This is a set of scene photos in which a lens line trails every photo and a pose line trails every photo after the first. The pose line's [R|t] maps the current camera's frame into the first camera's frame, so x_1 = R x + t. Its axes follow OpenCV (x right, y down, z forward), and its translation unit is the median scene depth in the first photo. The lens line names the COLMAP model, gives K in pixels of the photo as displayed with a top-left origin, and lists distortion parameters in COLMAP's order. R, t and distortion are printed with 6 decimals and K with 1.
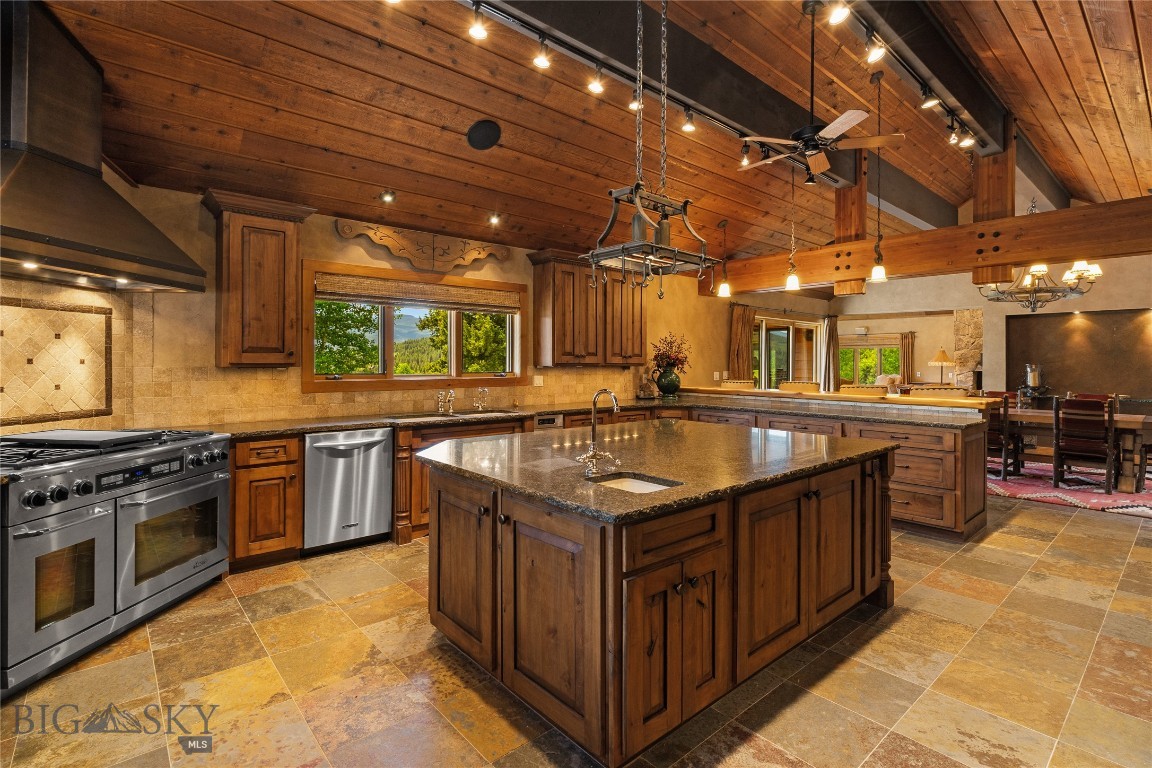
lens RADIAL K [[539.8, 0, 576.1], [0, 539.8, 362.3], [0, 0, 1]] dist [-0.008947, 0.003199]
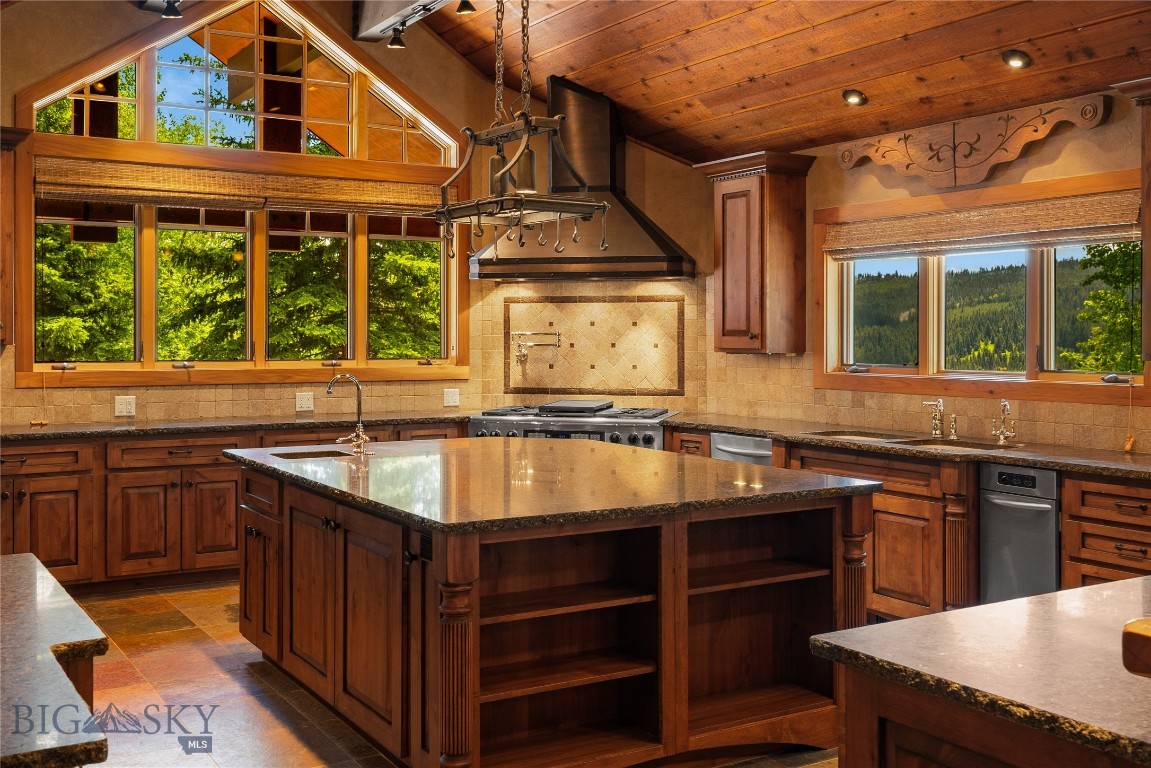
lens RADIAL K [[1221.7, 0, 544.9], [0, 1221.7, 335.9], [0, 0, 1]] dist [-0.006081, 0.000000]
pose [[-0.193673, -0.000860, -0.981066, 1.487761], [-0.000338, 1.000000, -0.000810, -0.017890], [0.981066, 0.000175, -0.193673, 1.148655]]
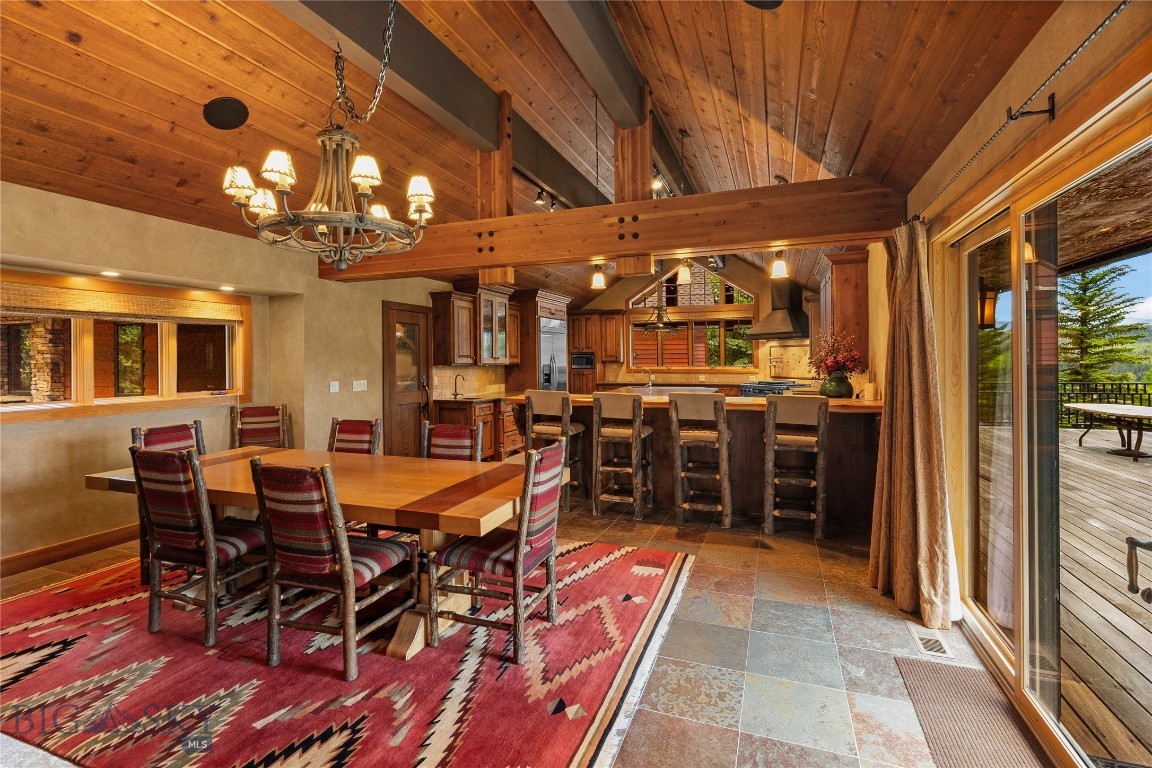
lens RADIAL K [[539.8, 0, 572.2], [0, 539.8, 359.6], [0, 0, 1]] dist [-0.008947, 0.003199]
pose [[-0.888053, 0.003112, -0.459730, 1.636947], [0.004146, 0.999991, -0.001240, -0.015476], [0.459722, -0.003007, -0.888058, 2.885692]]
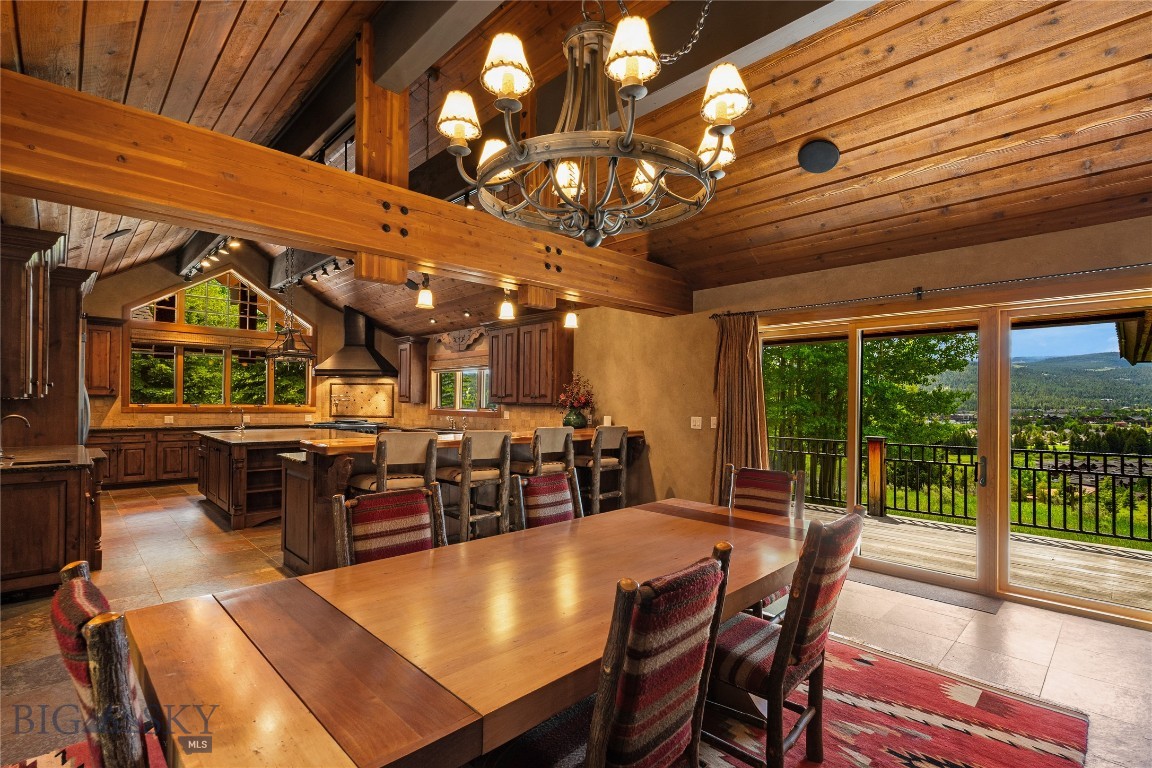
lens RADIAL K [[539.8, 0, 572.0], [0, 539.8, 398.0], [0, 0, 1]] dist [-0.008947, 0.003199]
pose [[0.045642, -0.009256, -0.998915, 2.175060], [-0.009906, 0.999904, -0.009718, 0.004527], [0.998909, 0.010339, 0.045546, 1.803489]]
